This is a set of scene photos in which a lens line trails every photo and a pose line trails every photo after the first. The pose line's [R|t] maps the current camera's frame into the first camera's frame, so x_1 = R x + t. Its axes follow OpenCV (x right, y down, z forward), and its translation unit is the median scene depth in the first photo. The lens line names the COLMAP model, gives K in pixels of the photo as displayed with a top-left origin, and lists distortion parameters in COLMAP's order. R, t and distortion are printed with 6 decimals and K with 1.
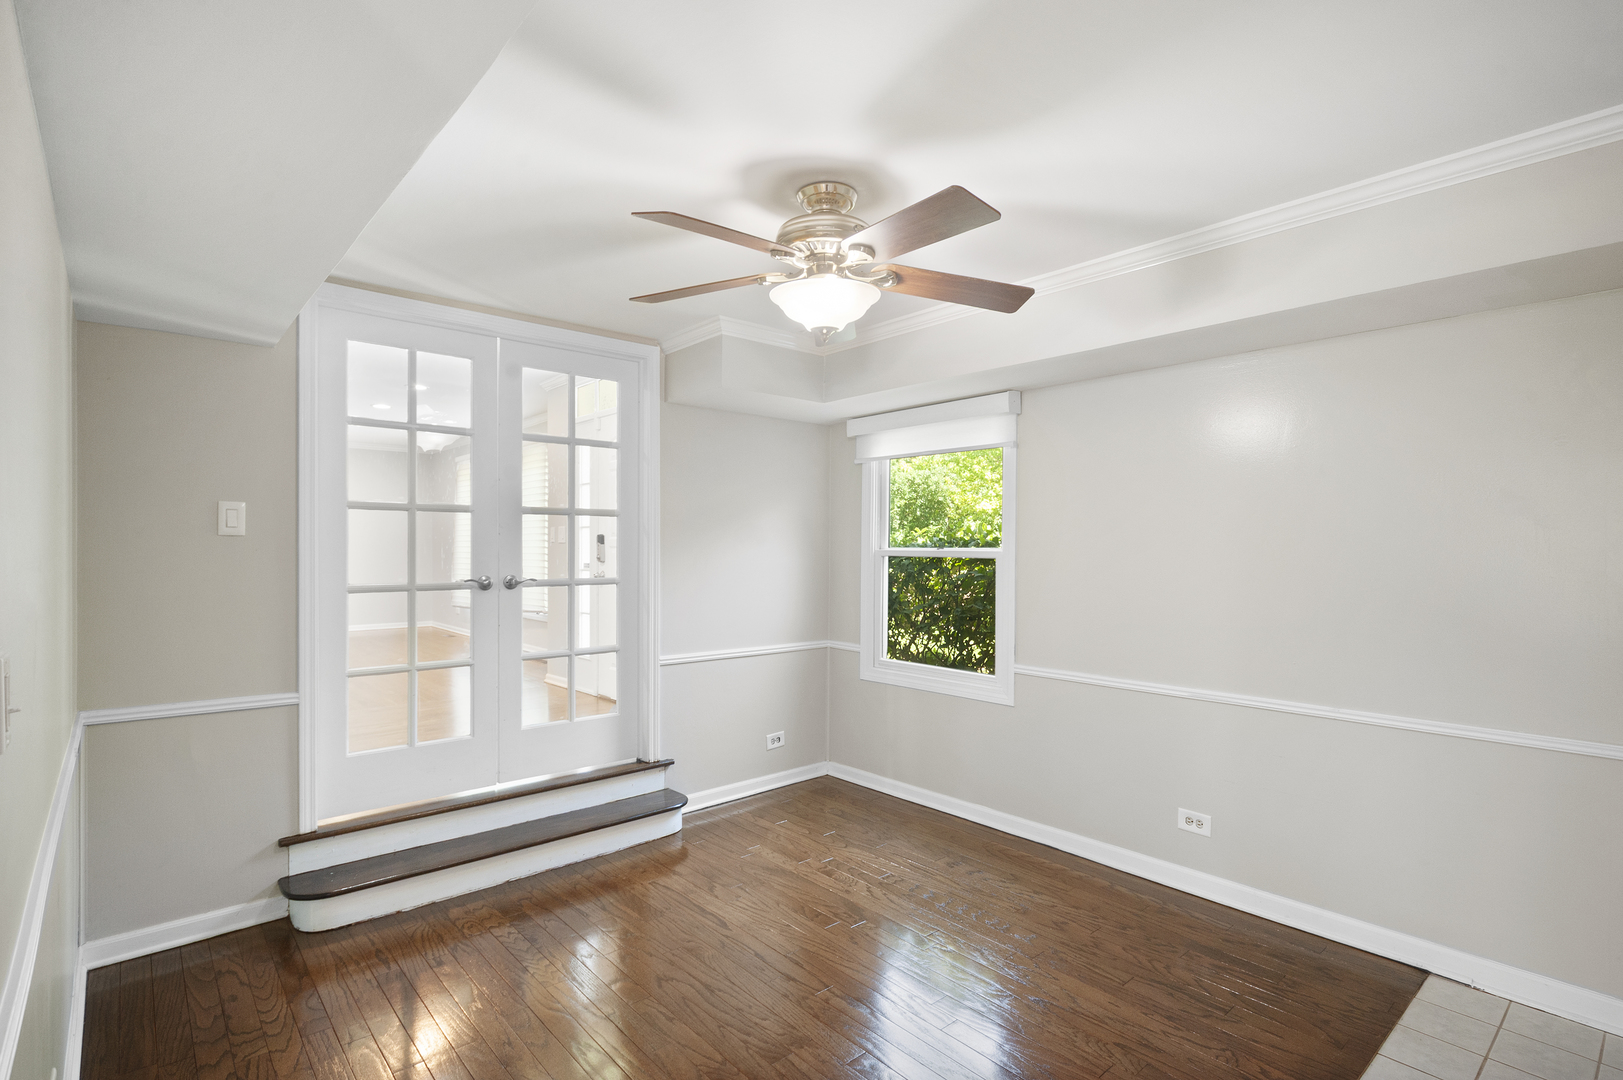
lens RADIAL K [[773.1, 0, 834.1], [0, 773.1, 560.1], [0, 0, 1]] dist [0.031259, -0.015053]
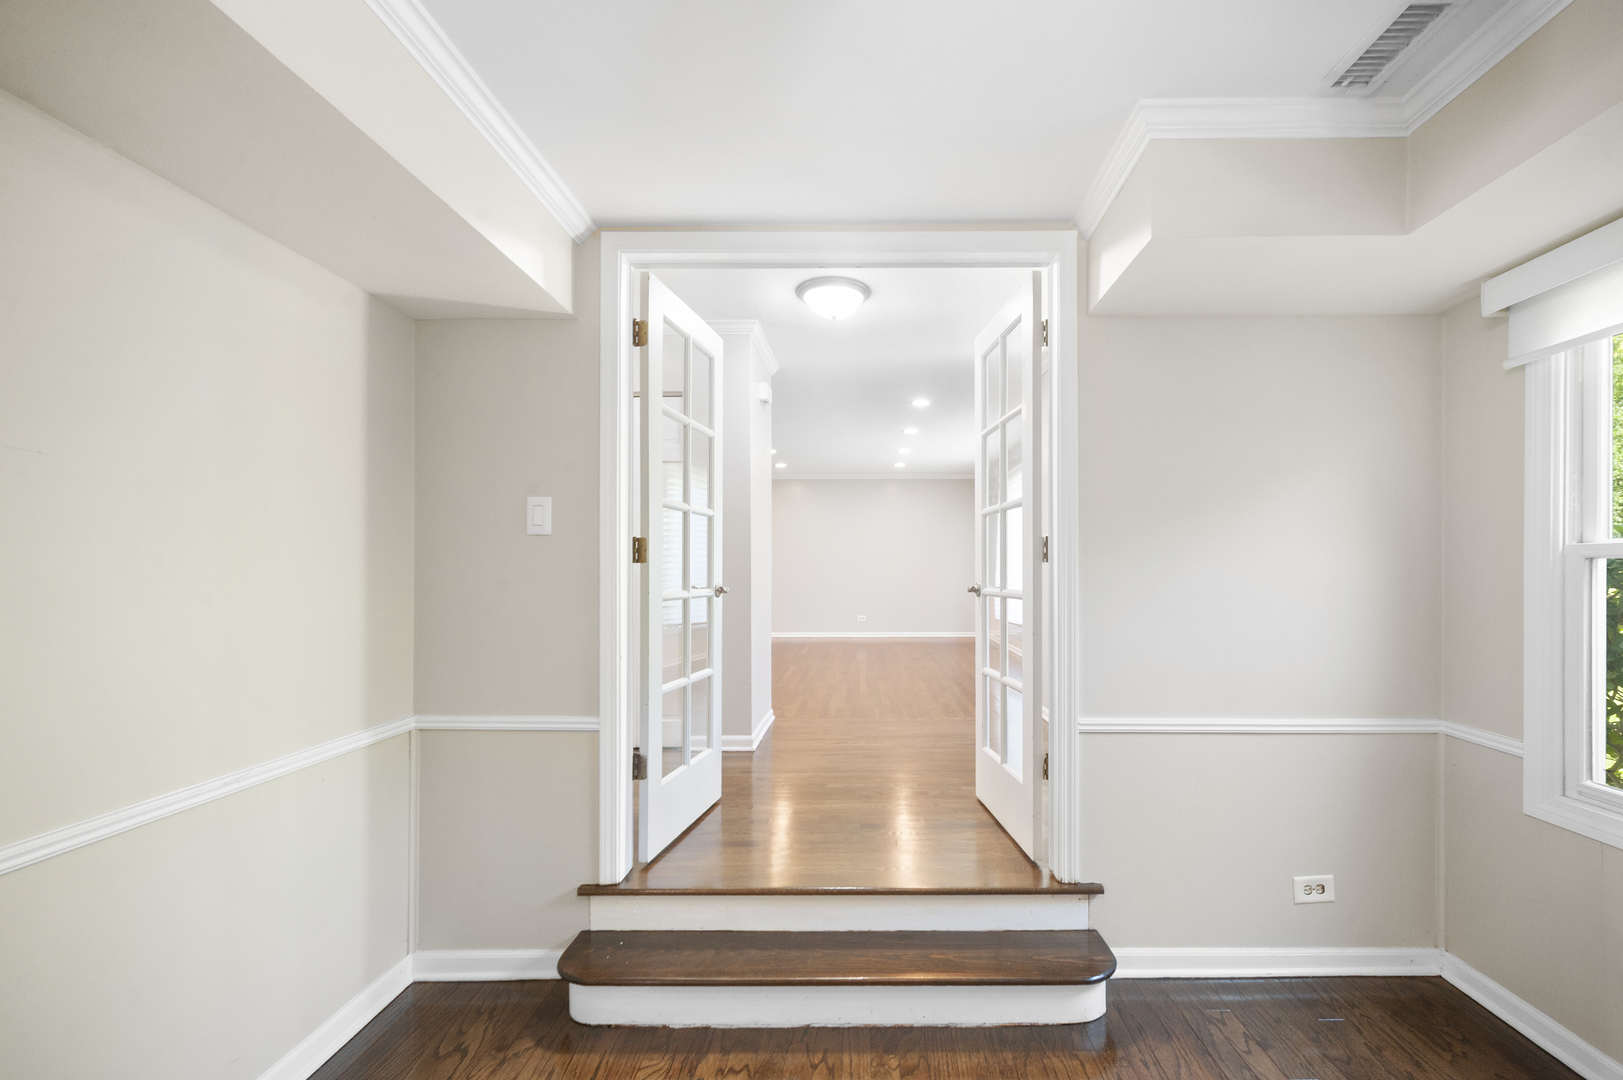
lens RADIAL K [[739.1, 0, 814.9], [0, 739.1, 568.5], [0, 0, 1]] dist [0.008303, -0.000156]
pose [[0.735716, -0.004106, -0.677277, 0.027355], [-0.005832, 0.999906, -0.012397, 0.010978], [0.677265, 0.013070, 0.735623, 0.410368]]
